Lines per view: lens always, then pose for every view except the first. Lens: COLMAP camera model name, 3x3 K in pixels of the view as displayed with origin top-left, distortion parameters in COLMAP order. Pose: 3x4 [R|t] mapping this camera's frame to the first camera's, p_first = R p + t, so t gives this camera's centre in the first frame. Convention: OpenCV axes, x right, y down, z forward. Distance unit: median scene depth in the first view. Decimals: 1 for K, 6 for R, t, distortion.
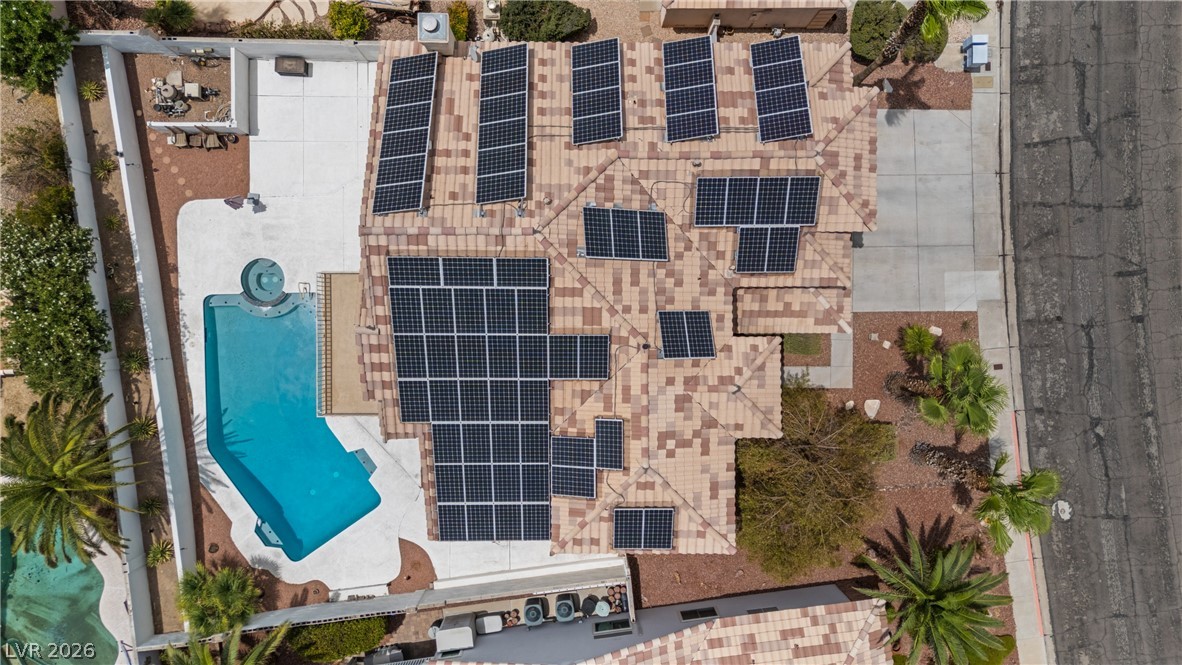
lens RADIAL K [[870.4, 0, 596.0], [0, 870.4, 334.0], [0, 0, 1]] dist [0.096604, -0.114219]
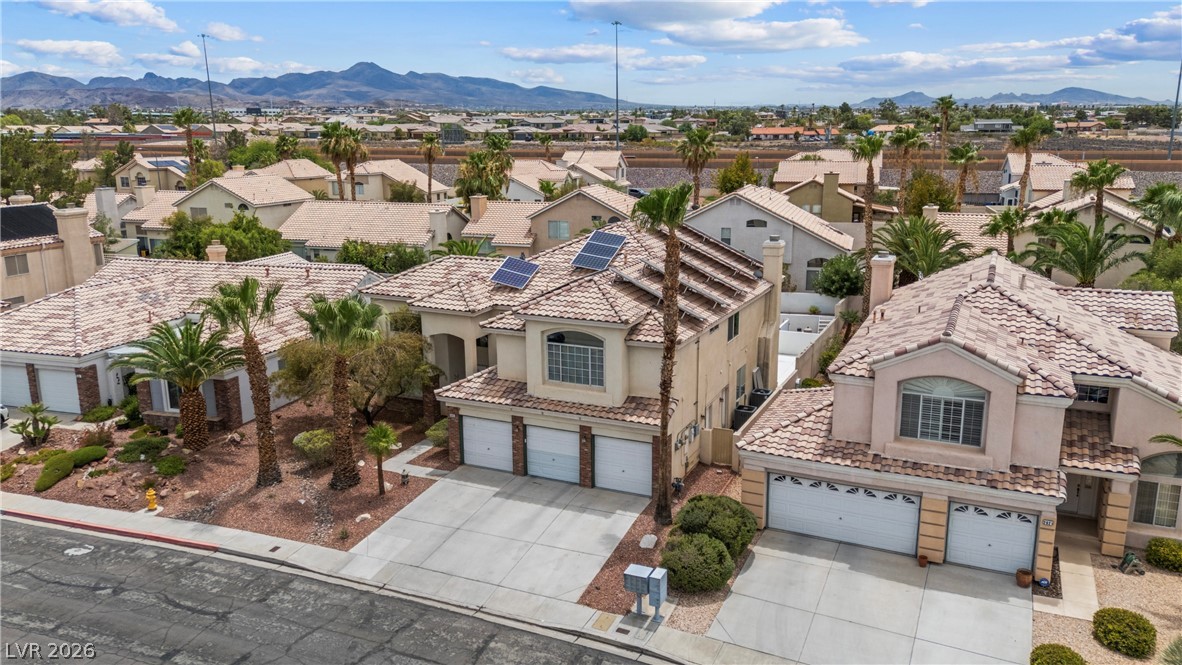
lens RADIAL K [[881.9, 0, 595.4], [0, 881.9, 331.1], [0, 0, 1]] dist [0.083132, -0.086838]
pose [[-0.423988, 0.190672, -0.885369, 1.155502], [-0.905650, -0.095333, 0.413169, -0.619958], [-0.005625, 0.977014, 0.213103, 0.720319]]
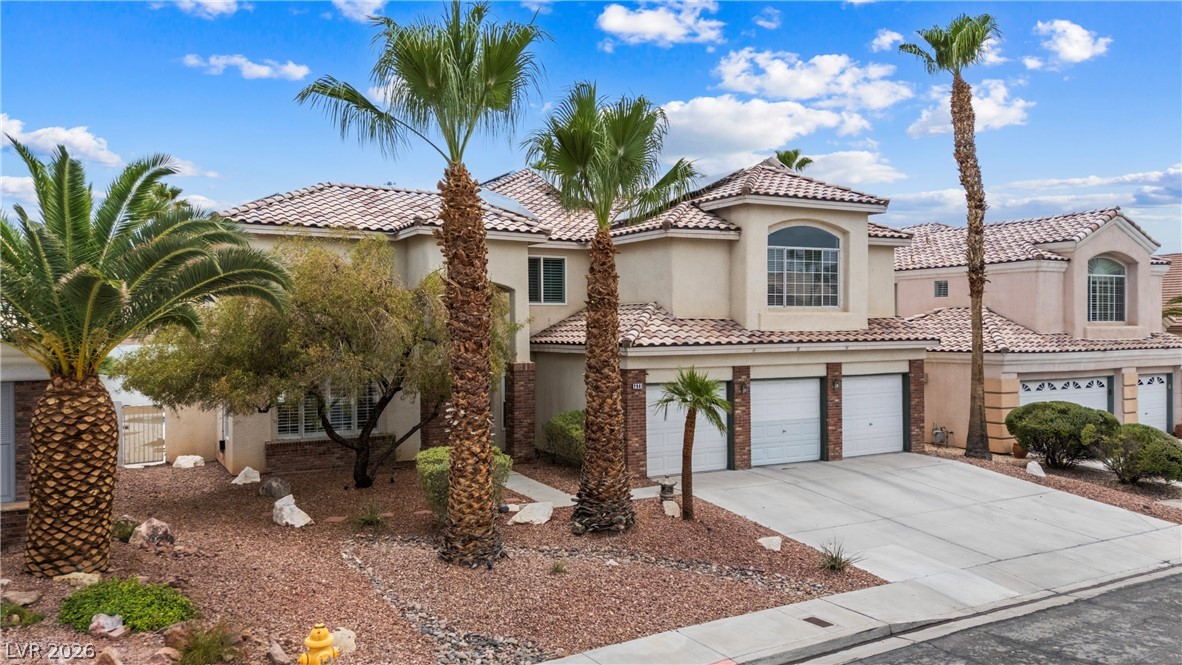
lens RADIAL K [[881.9, 0, 595.4], [0, 881.9, 331.1], [0, 0, 1]] dist [0.083132, -0.086838]
pose [[0.490009, -0.011872, -0.871636, 0.795517], [-0.871700, -0.000354, -0.490040, 0.302671], [0.005510, 0.999929, -0.010522, 1.024616]]
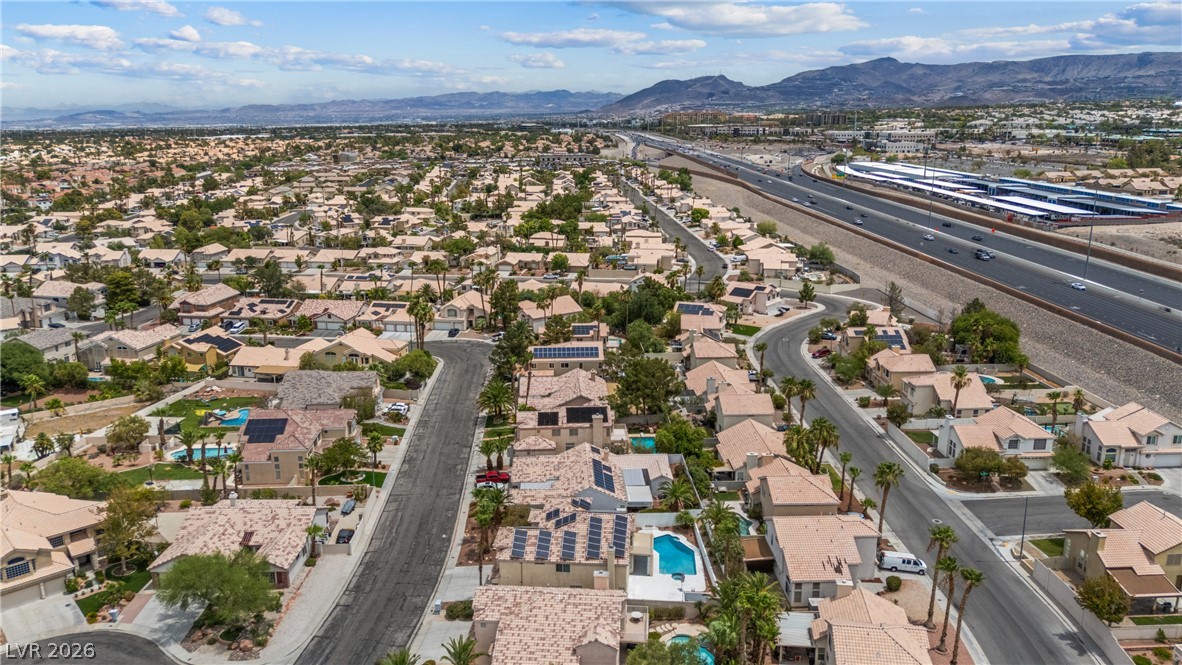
lens RADIAL K [[870.4, 0, 596.0], [0, 870.4, 334.0], [0, 0, 1]] dist [0.096604, -0.114219]
pose [[-0.996704, -0.031082, 0.074931, -0.320746], [0.080403, -0.255788, 0.963384, -3.195716], [-0.010777, 0.966233, 0.257444, -0.722923]]
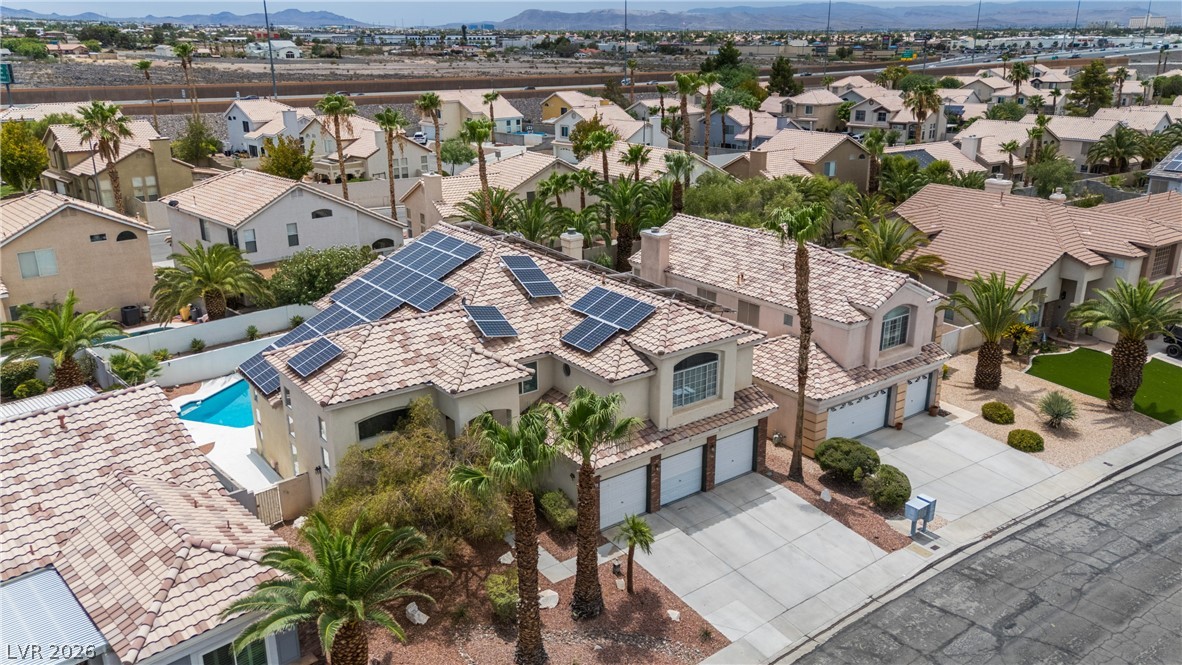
lens RADIAL K [[881.9, 0, 595.4], [0, 881.9, 331.1], [0, 0, 1]] dist [0.083132, -0.086838]
pose [[0.596298, 0.237247, -0.766905, 1.007127], [-0.802758, 0.179879, -0.568528, 0.517706], [0.003068, 0.954651, 0.297713, 0.591807]]
